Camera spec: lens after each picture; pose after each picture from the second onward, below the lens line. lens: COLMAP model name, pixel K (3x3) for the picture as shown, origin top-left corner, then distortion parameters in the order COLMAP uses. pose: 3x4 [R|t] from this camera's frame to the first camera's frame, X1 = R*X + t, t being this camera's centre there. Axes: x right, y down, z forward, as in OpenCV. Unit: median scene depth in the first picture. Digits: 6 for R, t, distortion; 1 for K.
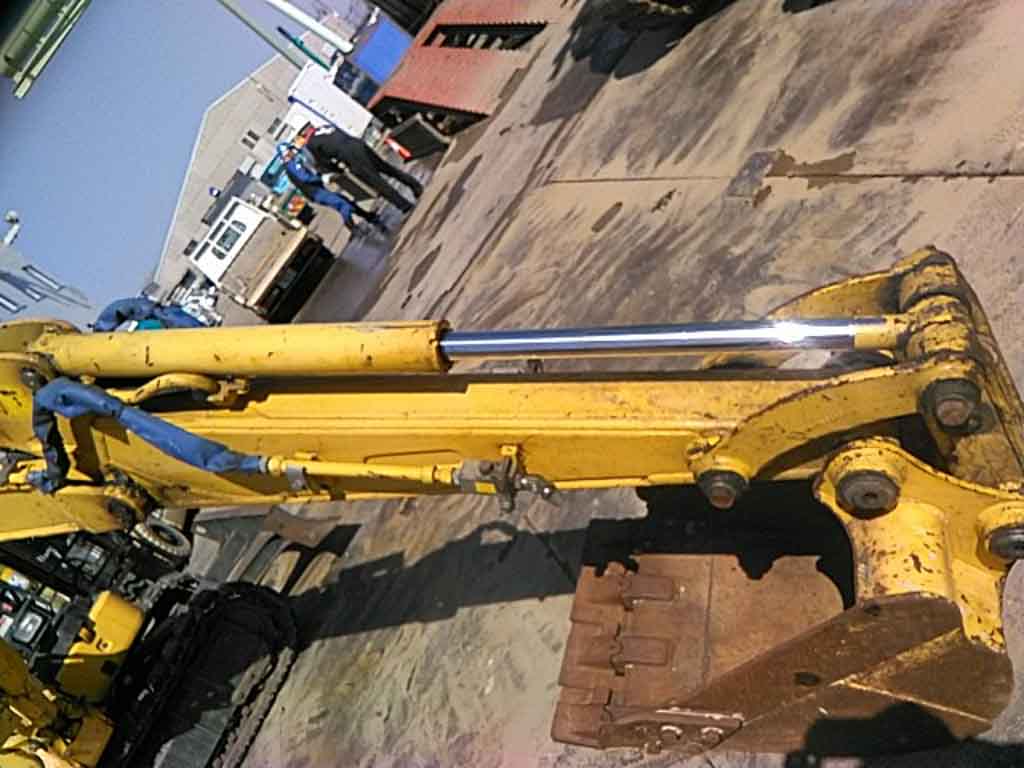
lens RADIAL K [[828.8, 0, 512.0], [0, 828.8, 384.0], [0, 0, 1]] dist [0.234340, -0.707638]
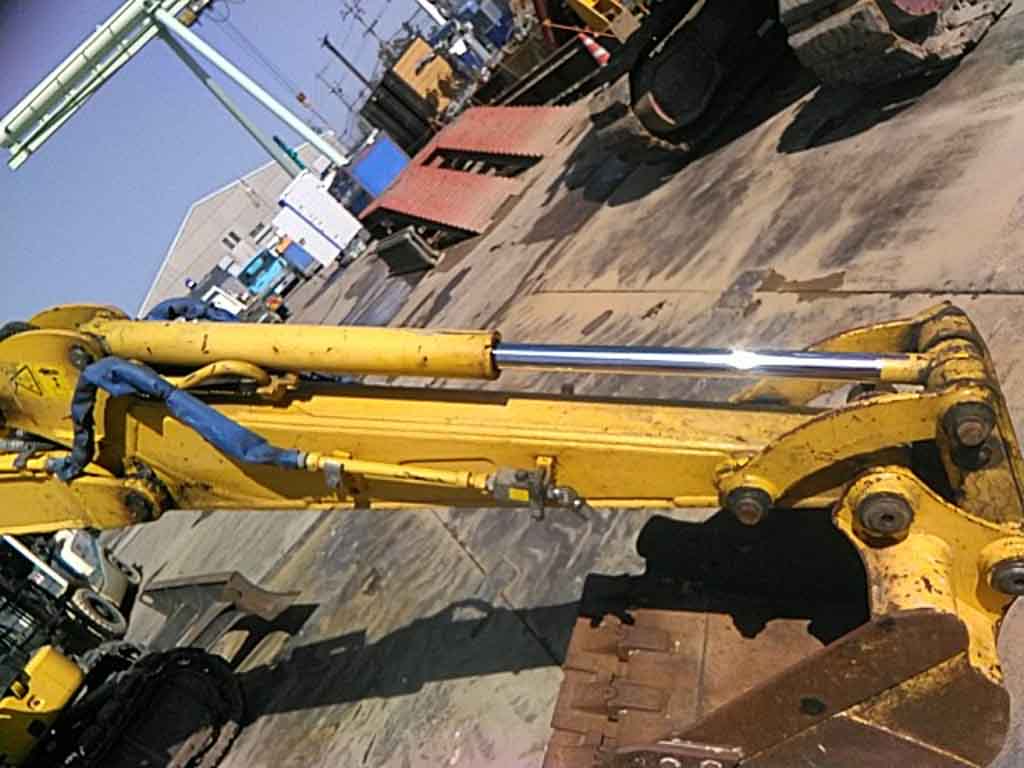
lens RADIAL K [[832.3, 0, 507.6], [0, 832.3, 392.4], [0, 0, 1]] dist [0.210252, -0.605891]
pose [[0.993268, 0.106854, 0.044742, -0.055203], [-0.099306, 0.984274, -0.146090, 0.079312], [-0.059649, 0.140663, 0.988259, -0.029048]]
